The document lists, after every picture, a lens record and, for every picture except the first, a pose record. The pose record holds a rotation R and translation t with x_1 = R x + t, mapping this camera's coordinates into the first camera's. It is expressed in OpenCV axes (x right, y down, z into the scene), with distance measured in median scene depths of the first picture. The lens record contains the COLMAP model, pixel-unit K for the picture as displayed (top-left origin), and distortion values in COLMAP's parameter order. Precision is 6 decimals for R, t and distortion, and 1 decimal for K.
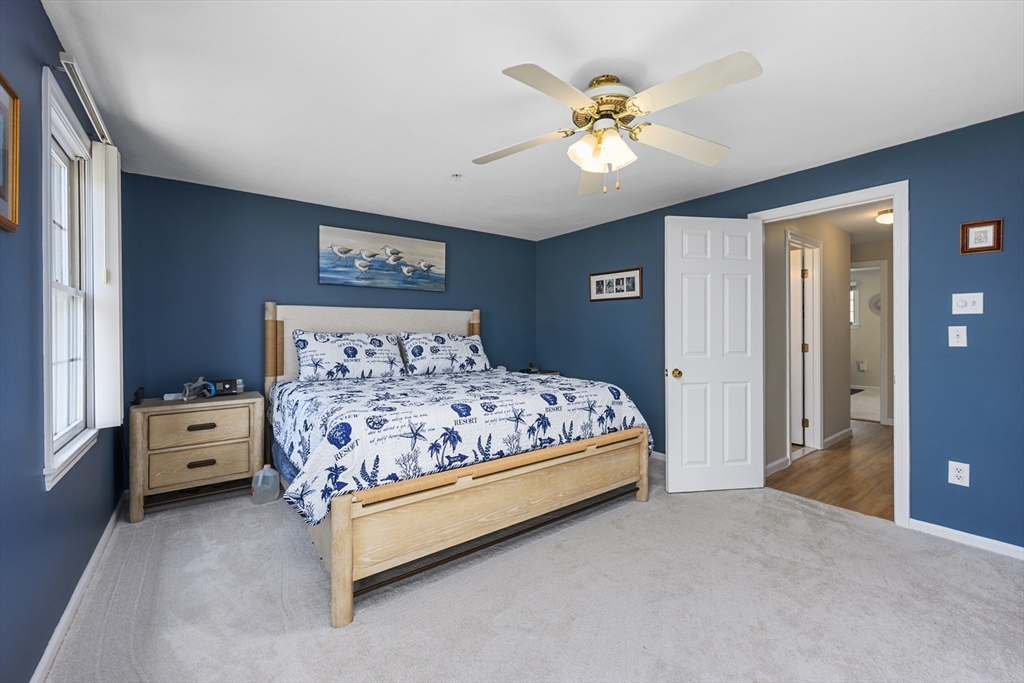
lens RADIAL K [[410.1, 0, 512.9], [0, 410.1, 334.9], [0, 0, 1]] dist [0.001261, 0.000017]
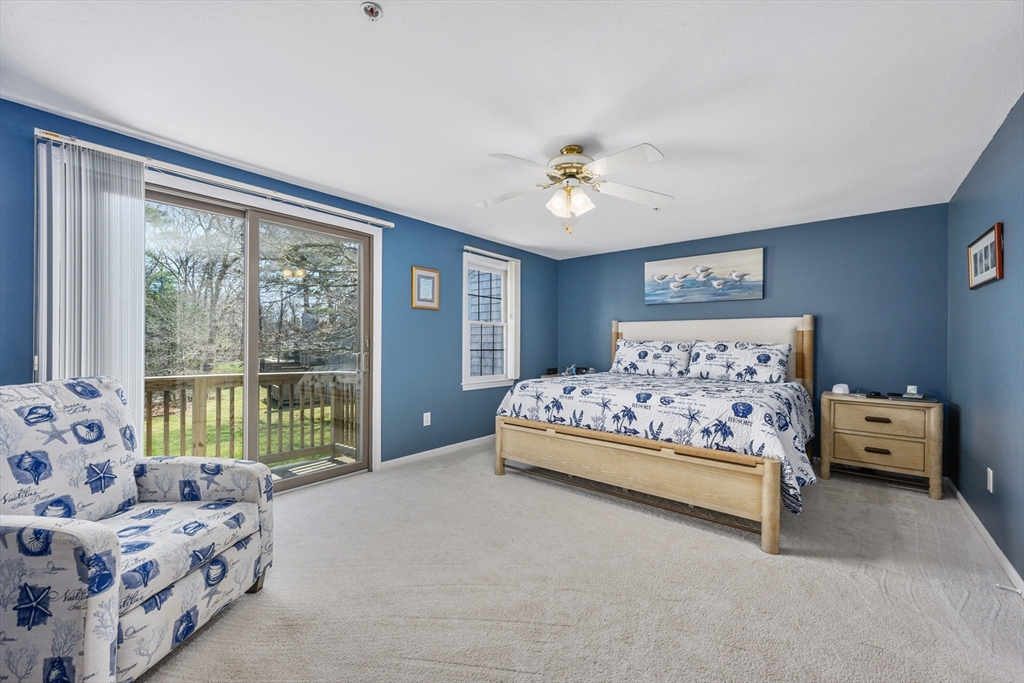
lens RADIAL K [[410.1, 0, 515.2], [0, 410.1, 341.6], [0, 0, 1]] dist [0.001261, 0.000017]
pose [[0.235059, 0.004082, -0.971972, 0.767272], [-0.010924, 0.999939, 0.001558, 0.000413], [0.971920, 0.010251, 0.235090, 0.257063]]
